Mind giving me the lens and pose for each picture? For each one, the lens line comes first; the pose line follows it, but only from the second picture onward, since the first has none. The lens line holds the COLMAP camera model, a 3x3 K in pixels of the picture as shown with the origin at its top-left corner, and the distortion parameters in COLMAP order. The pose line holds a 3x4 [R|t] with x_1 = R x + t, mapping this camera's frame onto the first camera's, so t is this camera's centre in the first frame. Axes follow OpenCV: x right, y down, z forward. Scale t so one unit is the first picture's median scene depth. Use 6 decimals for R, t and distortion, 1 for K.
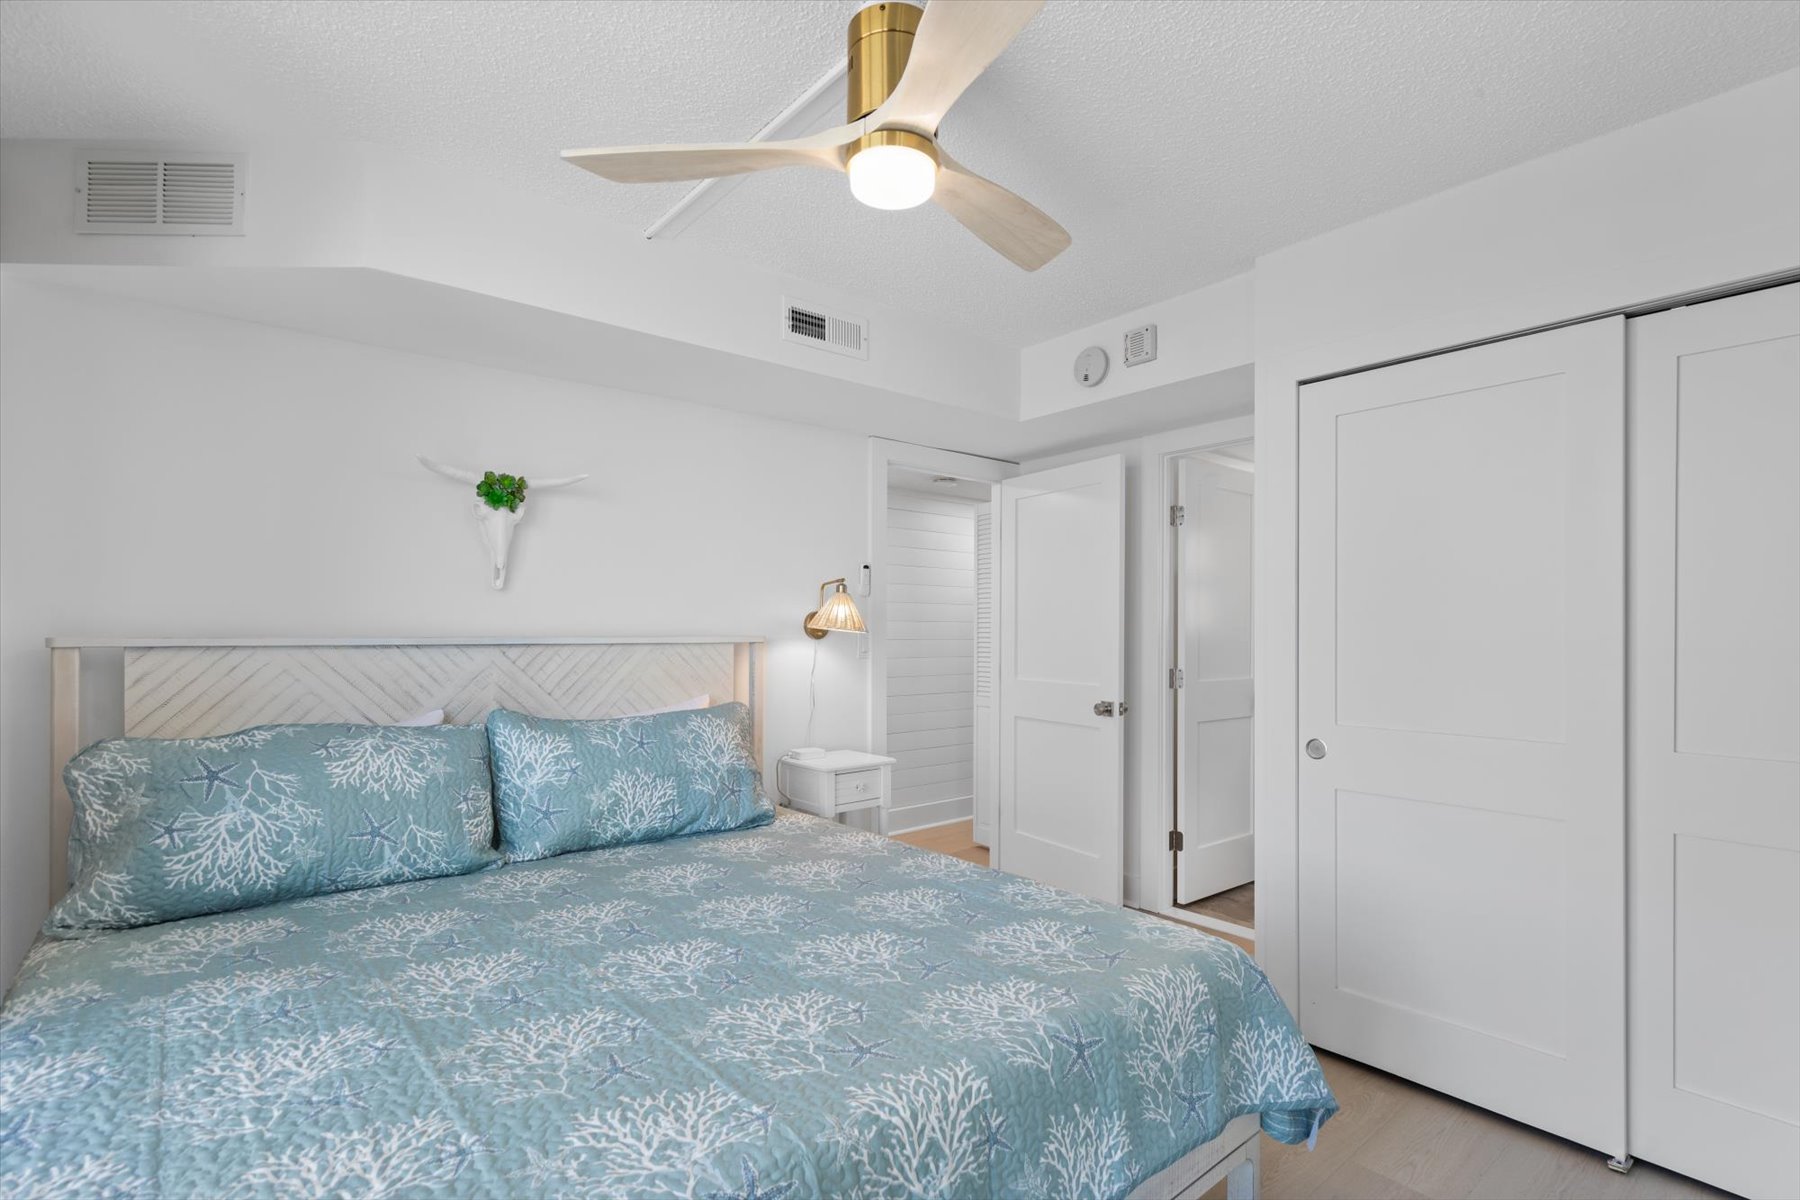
lens RADIAL K [[835.1, 0, 902.0], [0, 835.1, 616.4], [0, 0, 1]] dist [0.000074, 0.000060]
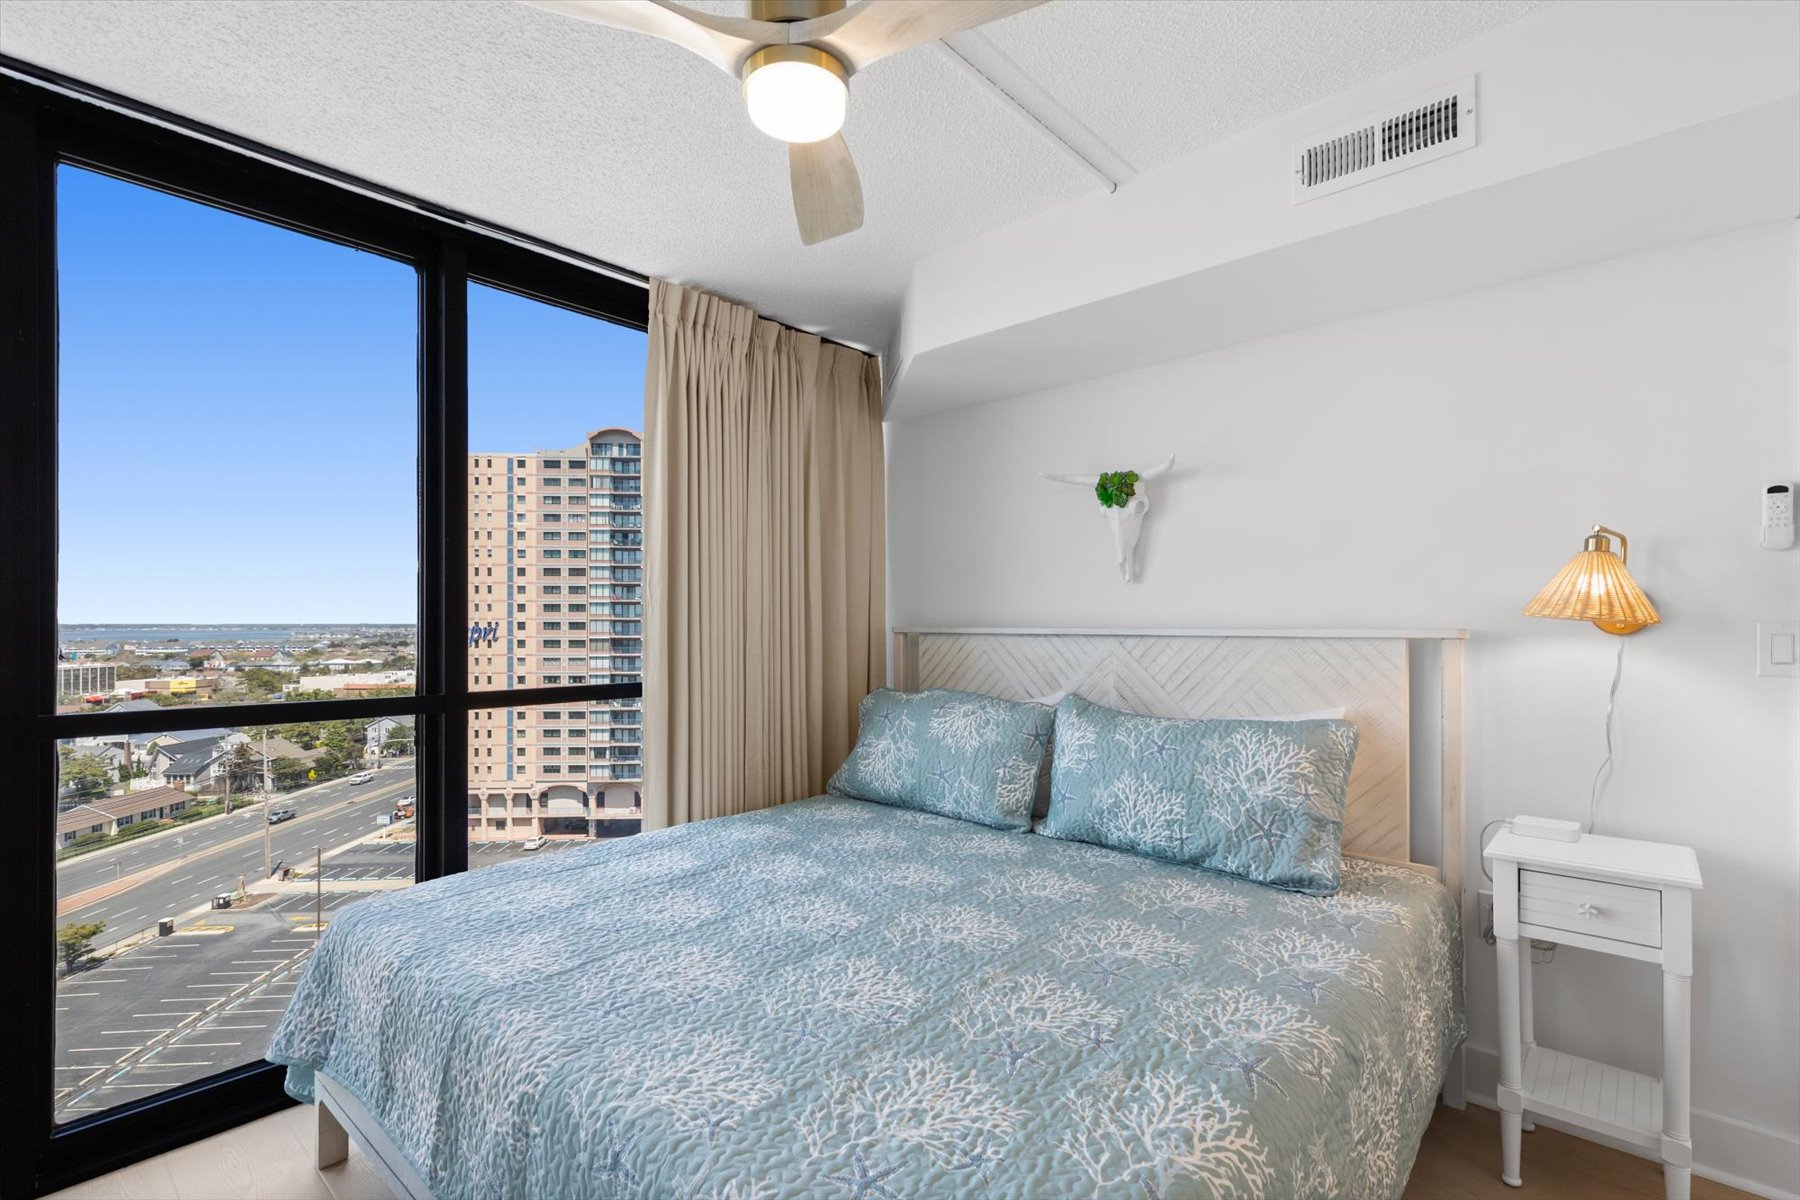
lens RADIAL K [[835.1, 0, 902.0], [0, 835.1, 616.4], [0, 0, 1]] dist [0.000074, 0.000060]
pose [[0.135439, -0.007733, -0.990756, 0.546273], [0.019952, 0.999788, -0.005076, 0.010656], [0.990585, -0.019080, 0.135564, 0.620757]]
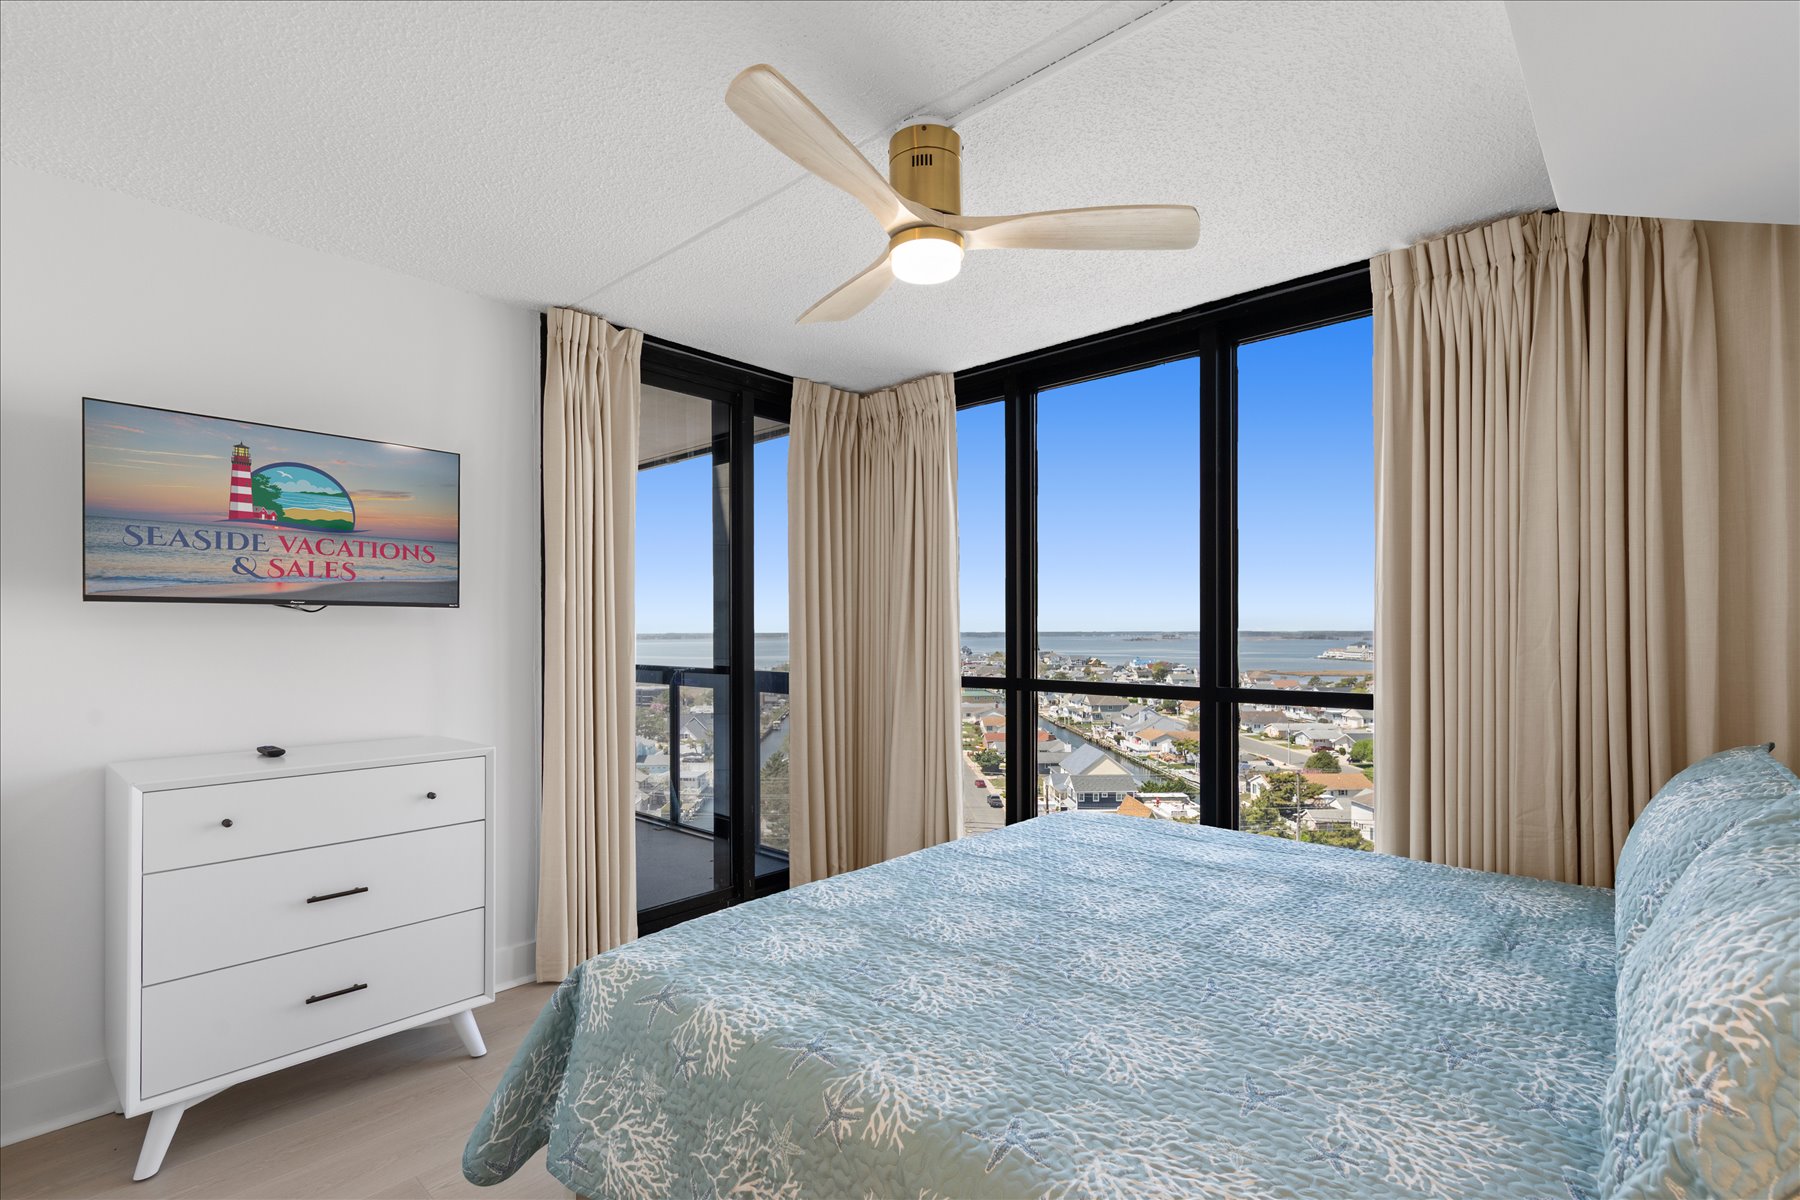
lens RADIAL K [[835.4, 0, 900.9], [0, 835.4, 636.4], [0, 0, 1]] dist [0.000642, 0.000133]
pose [[-0.991701, 0.004668, -0.128480, 0.115323], [0.006336, 0.999901, -0.012573, 0.022967], [0.128409, -0.013283, -0.991632, 1.388604]]
